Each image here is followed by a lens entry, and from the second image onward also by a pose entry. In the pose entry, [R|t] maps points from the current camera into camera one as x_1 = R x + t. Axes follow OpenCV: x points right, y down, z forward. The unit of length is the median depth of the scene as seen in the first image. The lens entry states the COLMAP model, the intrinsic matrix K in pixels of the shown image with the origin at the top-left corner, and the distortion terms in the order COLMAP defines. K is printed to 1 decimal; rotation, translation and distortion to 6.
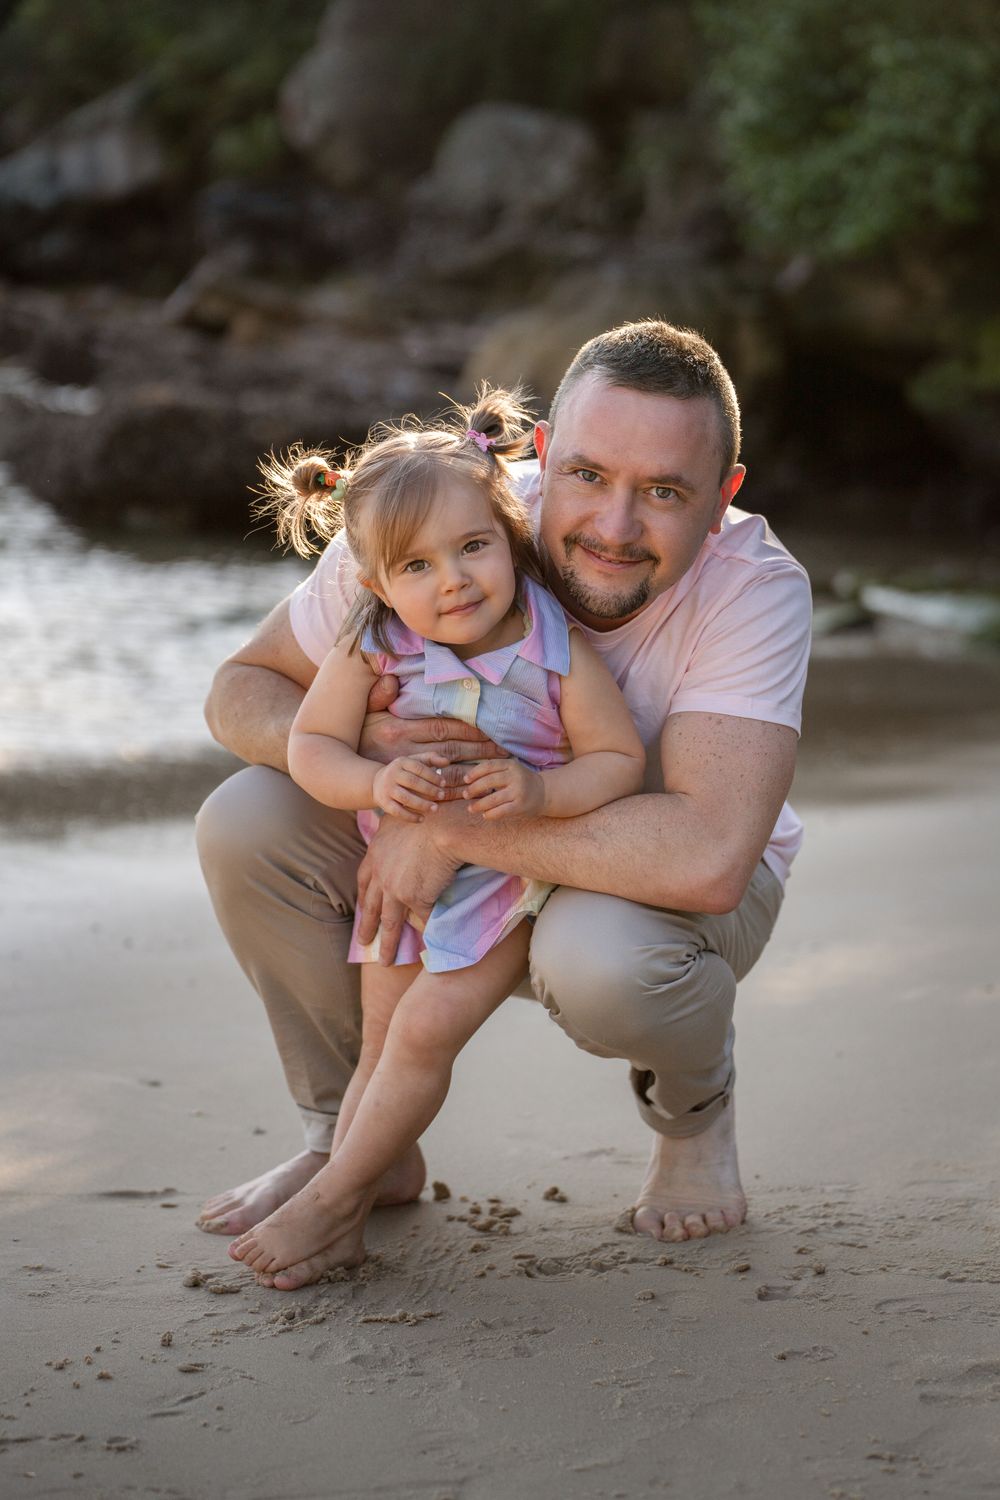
lens RADIAL K [[4913.5, 0, 500.0], [0, 4913.5, 750.0], [0, 0, 1]] dist [-0.097103, 0.026757]
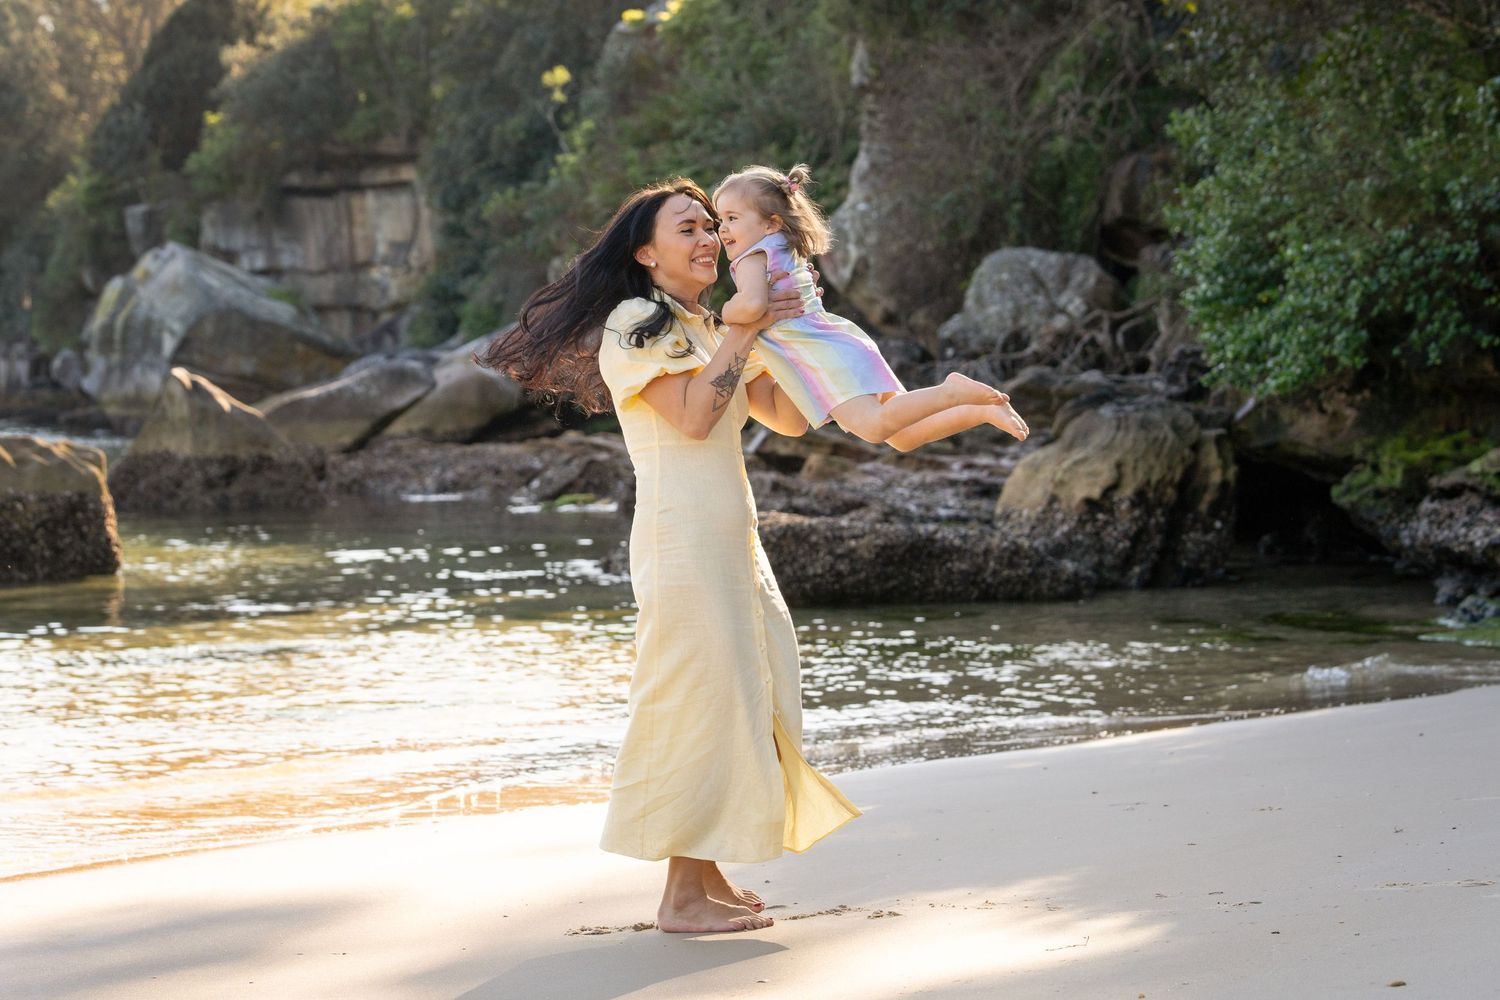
lens RADIAL K [[4913.5, 0, 750.0], [0, 4913.5, 500.0], [0, 0, 1]] dist [-0.097103, 0.026757]
pose [[0.997661, -0.037691, -0.057021, 0.002199], [0.033376, 0.996639, -0.074810, 0.021953], [0.059649, 0.072732, 0.995566, -0.320346]]
